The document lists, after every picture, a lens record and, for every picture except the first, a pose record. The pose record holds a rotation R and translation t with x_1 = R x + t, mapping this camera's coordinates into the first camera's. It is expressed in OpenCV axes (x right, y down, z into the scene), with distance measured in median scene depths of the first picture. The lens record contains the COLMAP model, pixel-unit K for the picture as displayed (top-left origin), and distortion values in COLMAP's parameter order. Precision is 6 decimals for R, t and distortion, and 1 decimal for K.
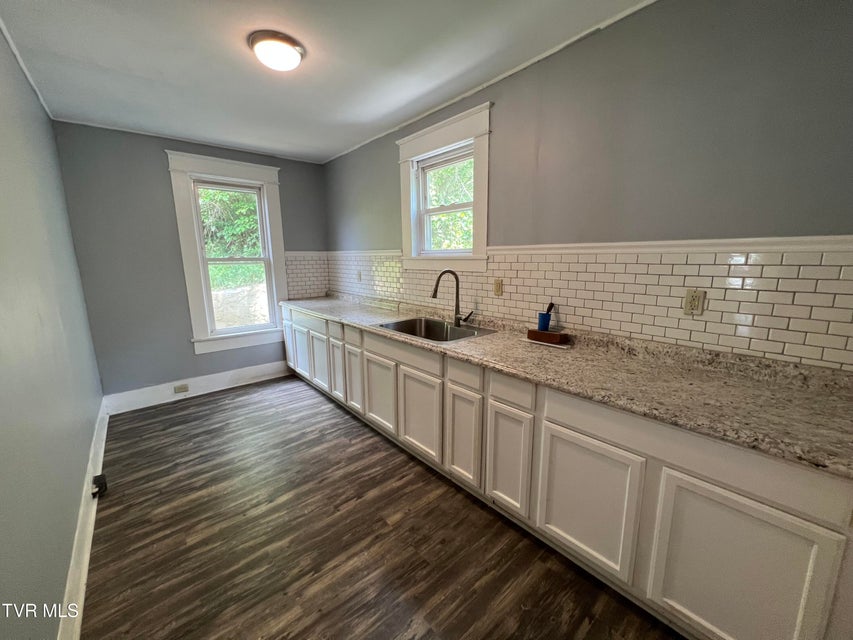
lens RADIAL K [[339.8, 0, 424.7], [0, 339.8, 319.9], [0, 0, 1]] dist [0.000647, -0.000993]
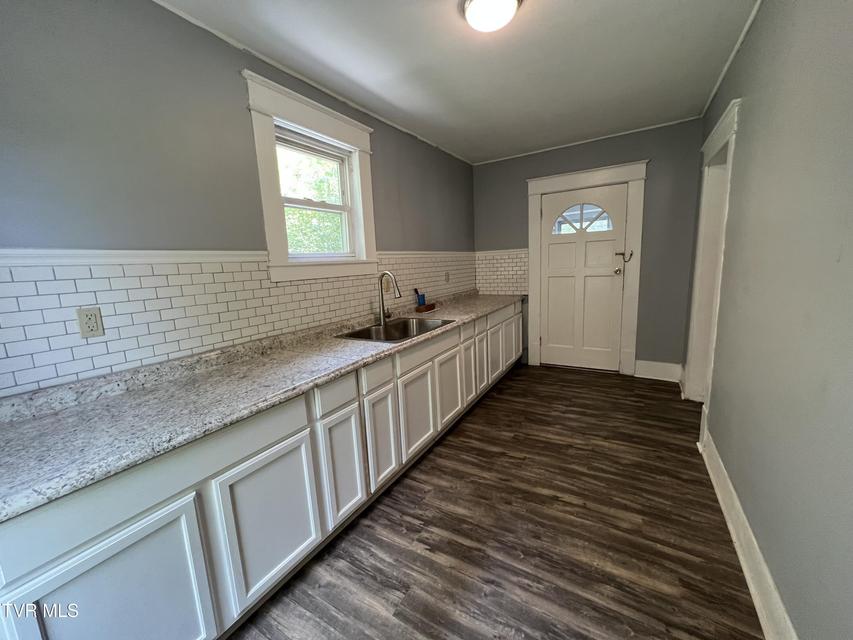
lens RADIAL K [[339.8, 0, 422.7], [0, 339.8, 317.3], [0, 0, 1]] dist [0.000647, -0.000993]
pose [[-0.305410, -0.132802, 0.942915, -1.105652], [0.218121, 0.954141, 0.205032, -0.230433], [-0.926903, 0.268288, -0.262437, 1.371007]]
